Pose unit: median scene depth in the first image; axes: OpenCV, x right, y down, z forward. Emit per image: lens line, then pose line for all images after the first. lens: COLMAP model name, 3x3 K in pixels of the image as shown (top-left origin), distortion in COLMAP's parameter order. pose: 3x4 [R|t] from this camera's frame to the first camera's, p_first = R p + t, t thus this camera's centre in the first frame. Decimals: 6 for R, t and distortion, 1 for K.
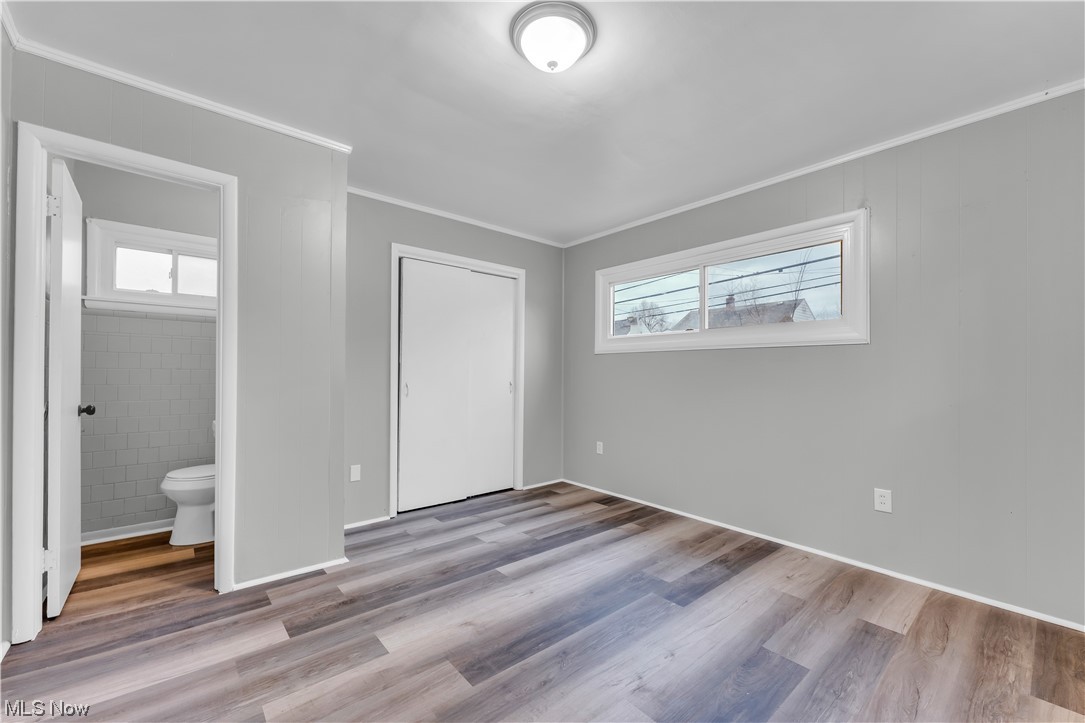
lens RADIAL K [[437.8, 0, 538.5], [0, 437.8, 366.8], [0, 0, 1]] dist [0.001328, -0.000937]
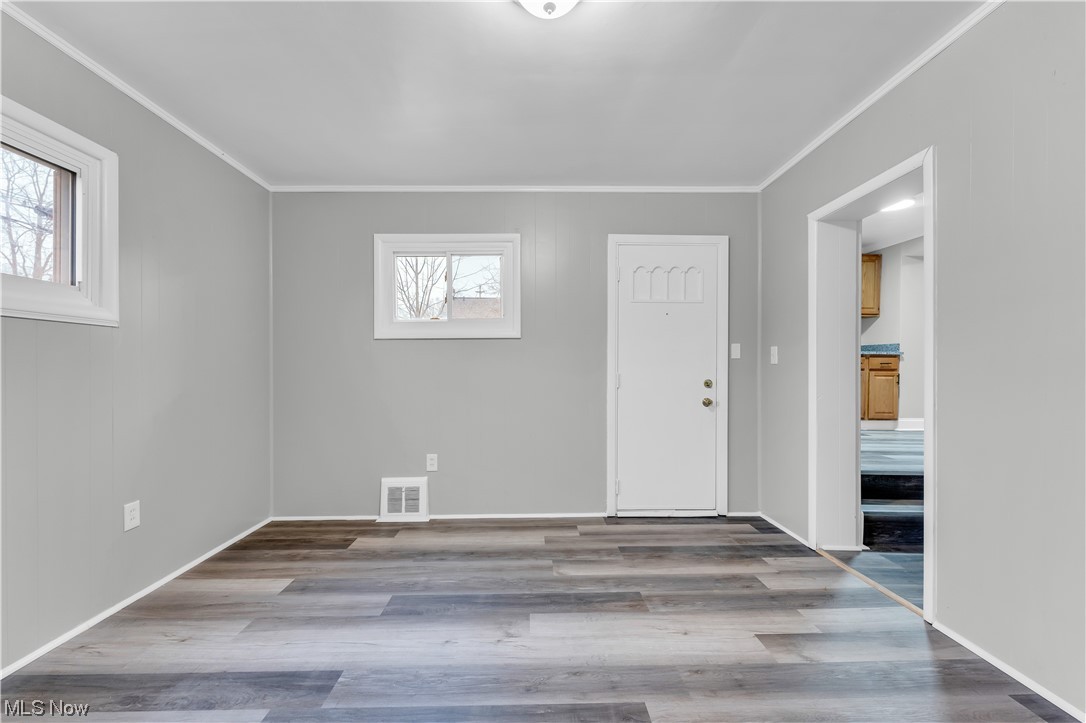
lens RADIAL K [[438.2, 0, 539.6], [0, 438.2, 369.9], [0, 0, 1]] dist [0.001328, -0.000937]
pose [[-0.778996, -0.010697, 0.626937, -0.504922], [-0.012071, 0.999925, 0.002063, 0.024170], [-0.626912, -0.005960, -0.779067, 1.708914]]
